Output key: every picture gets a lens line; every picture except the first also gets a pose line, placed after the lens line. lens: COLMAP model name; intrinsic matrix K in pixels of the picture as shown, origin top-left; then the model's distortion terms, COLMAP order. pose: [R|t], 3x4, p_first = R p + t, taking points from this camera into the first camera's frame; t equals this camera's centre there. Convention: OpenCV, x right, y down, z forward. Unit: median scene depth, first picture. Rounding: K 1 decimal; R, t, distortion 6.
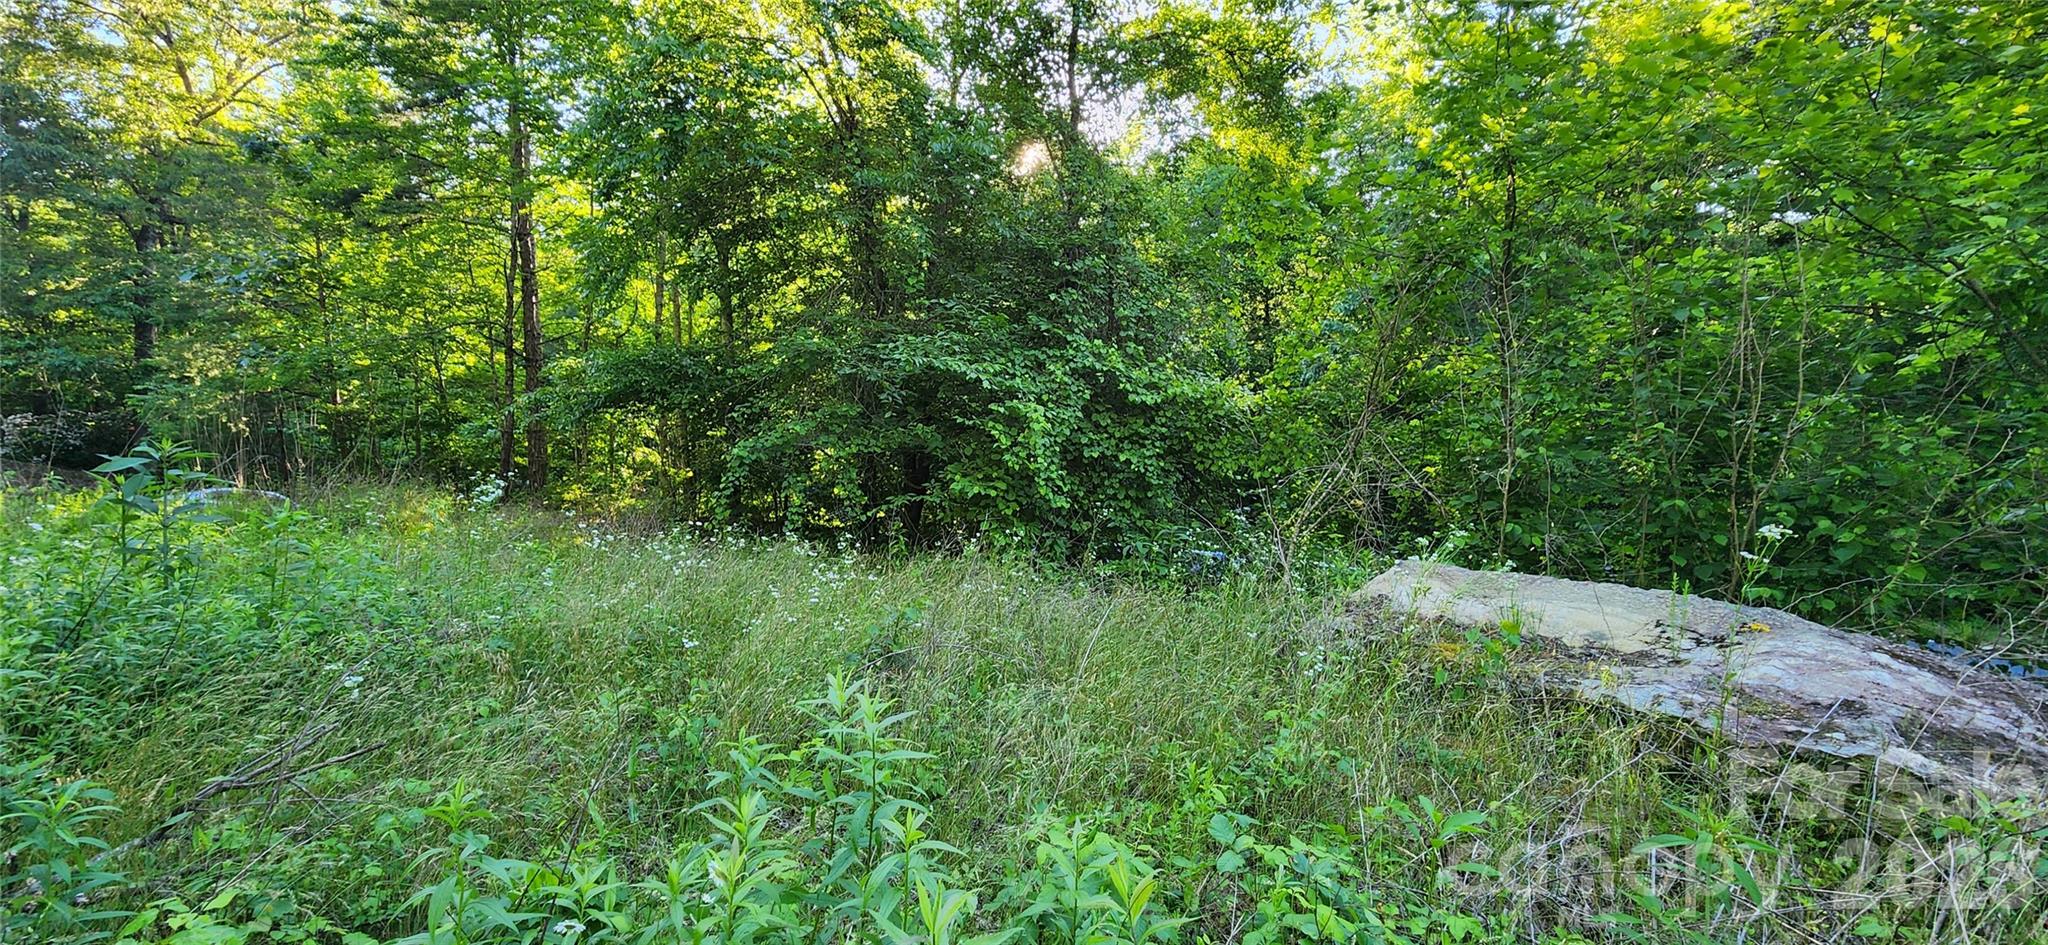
lens RADIAL K [[805.6, 0, 1001.1], [0, 805.6, 458.0], [0, 0, 1]] dist [-0.000388, 0.000428]
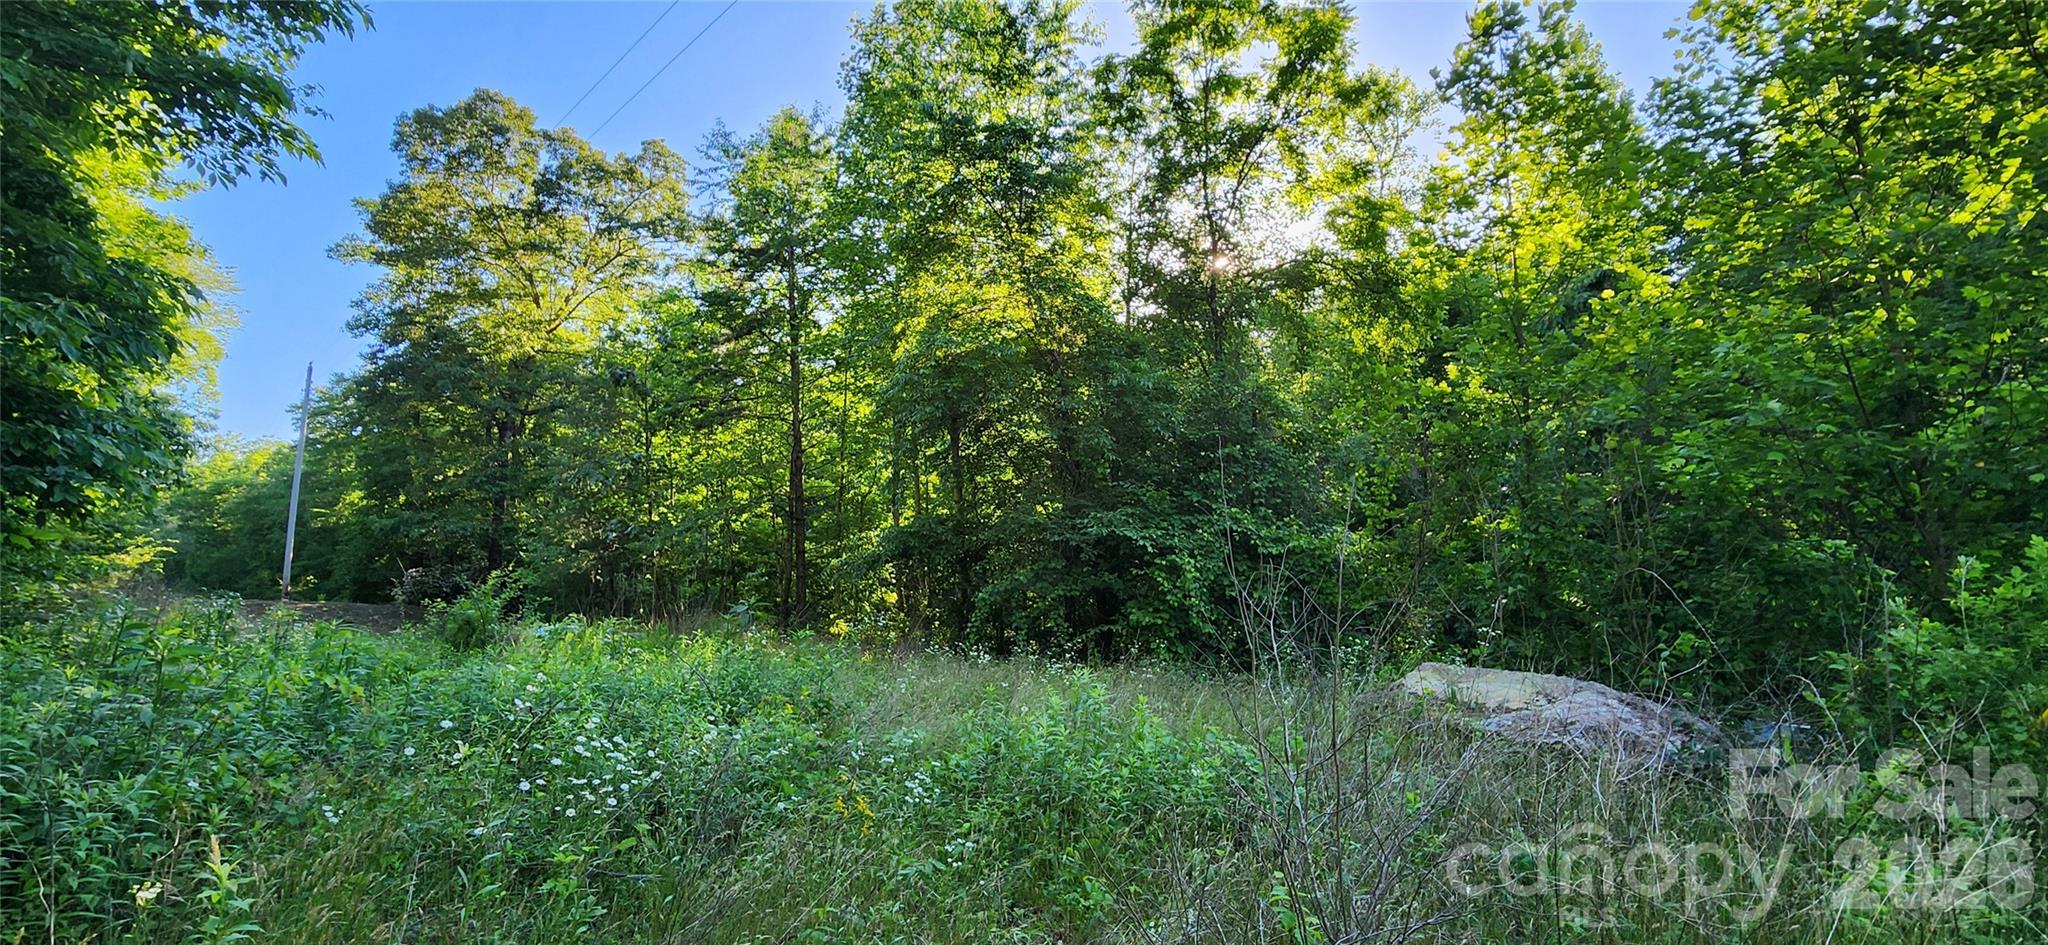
lens RADIAL K [[780.7, 0, 1030.6], [0, 780.7, 466.2], [0, 0, 1]] dist [-0.034724, 0.000063]
pose [[0.978815, -0.049983, -0.198552, 0.049923], [0.018020, 0.987011, -0.159637, -0.012006], [0.203952, 0.152677, 0.967002, -0.385928]]
